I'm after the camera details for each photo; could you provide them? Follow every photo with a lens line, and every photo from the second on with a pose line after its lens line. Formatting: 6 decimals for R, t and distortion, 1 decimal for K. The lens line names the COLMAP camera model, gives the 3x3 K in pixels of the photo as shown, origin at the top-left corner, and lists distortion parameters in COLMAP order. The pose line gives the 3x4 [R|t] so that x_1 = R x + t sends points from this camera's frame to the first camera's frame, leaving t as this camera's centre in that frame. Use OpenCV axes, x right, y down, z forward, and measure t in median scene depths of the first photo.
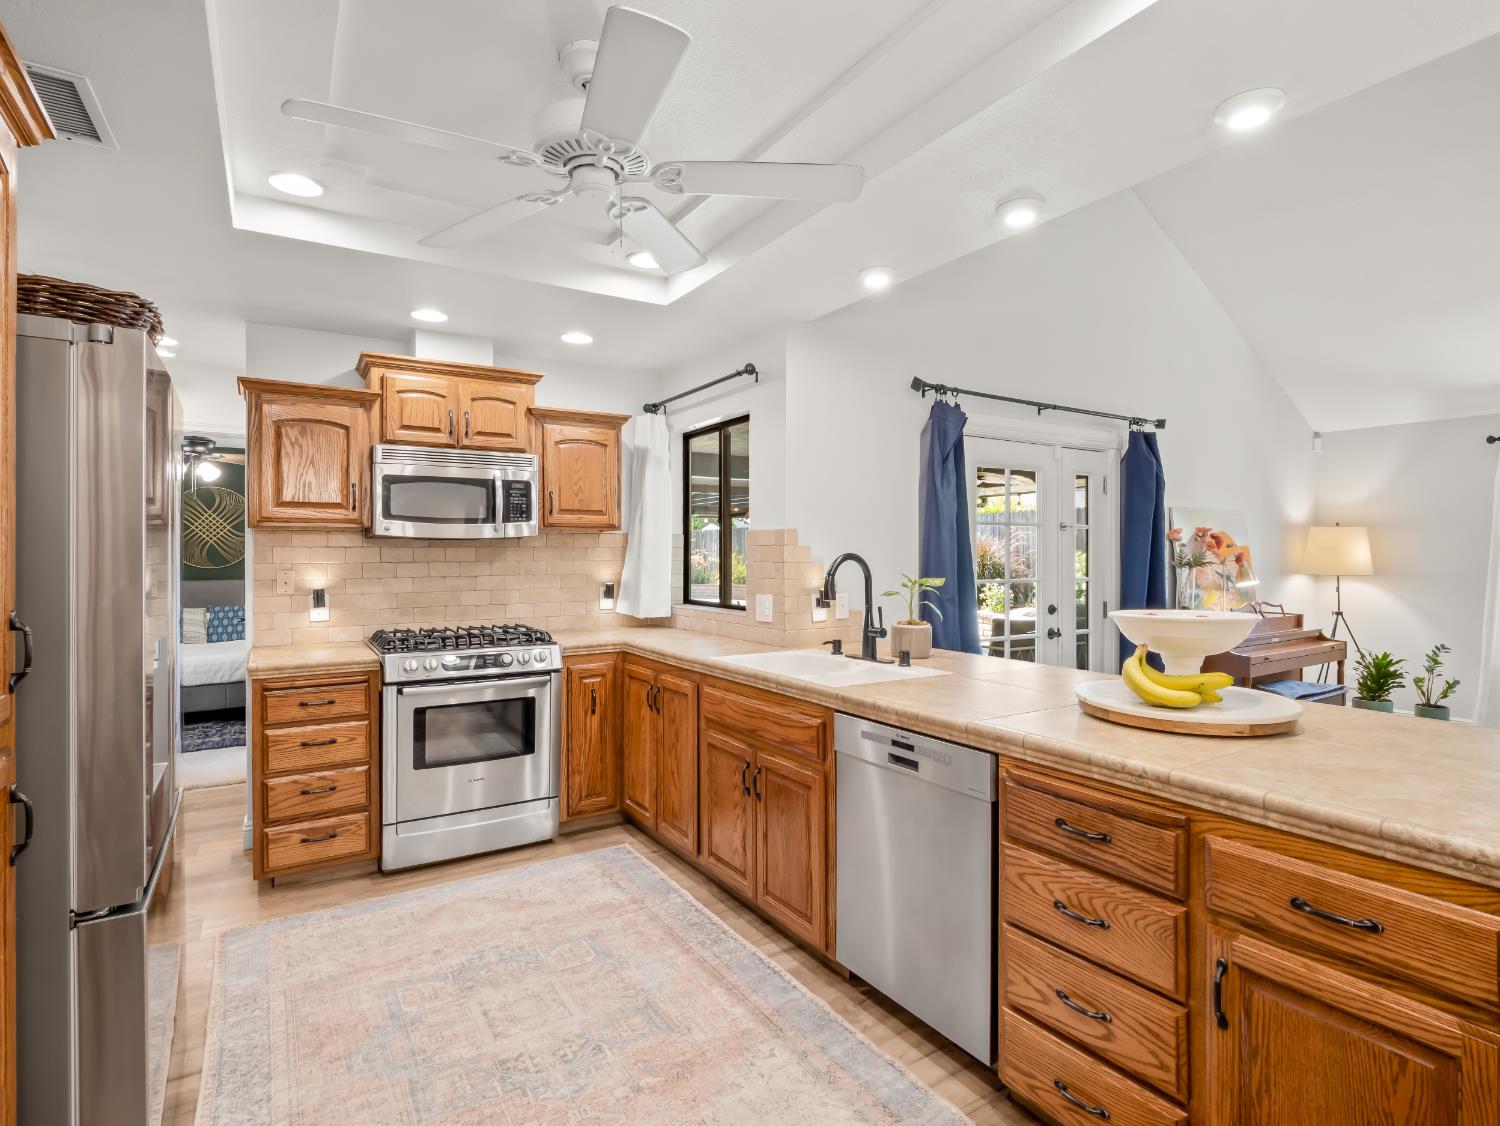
lens RADIAL K [[761.2, 0, 750.0], [0, 761.2, 563.0], [0, 0, 1]] dist [-0.001528, -0.000368]
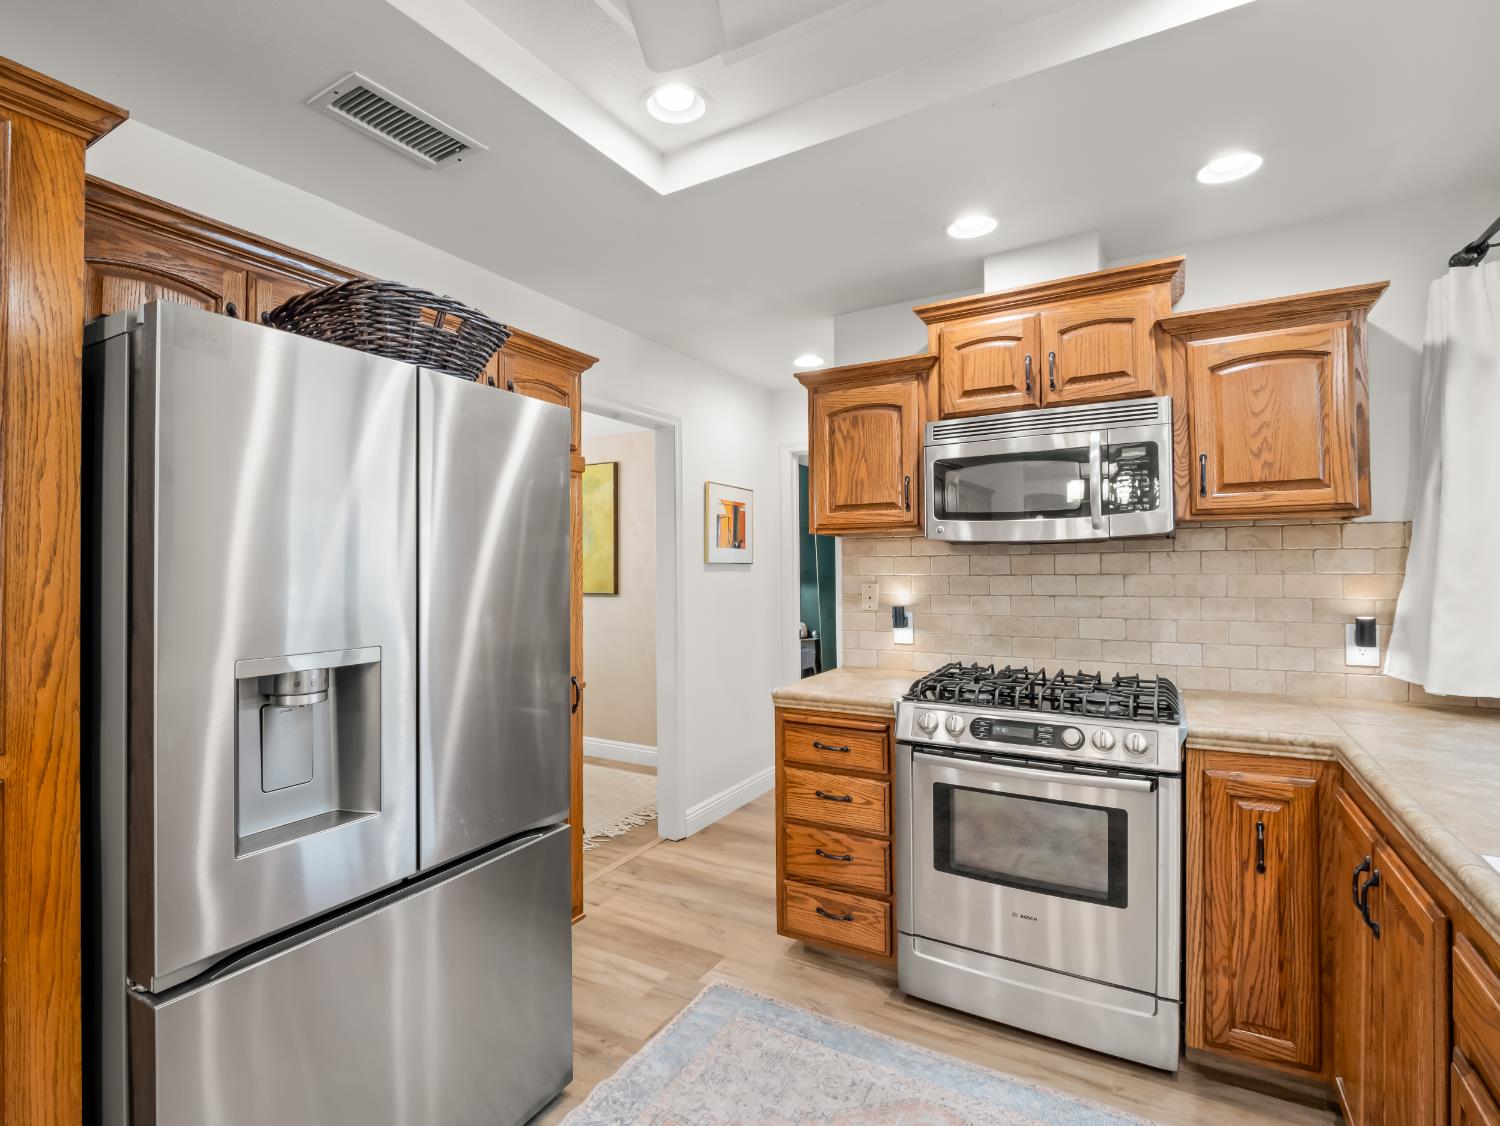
lens RADIAL K [[723.8, 0, 751.7], [0, 723.8, 560.3], [0, 0, 1]] dist [0.000702, -0.011968]
pose [[0.462882, -0.009208, -0.886372, 0.071088], [-0.003399, 0.999920, -0.012162, -0.006432], [0.886413, 0.008642, 0.462814, 0.478476]]
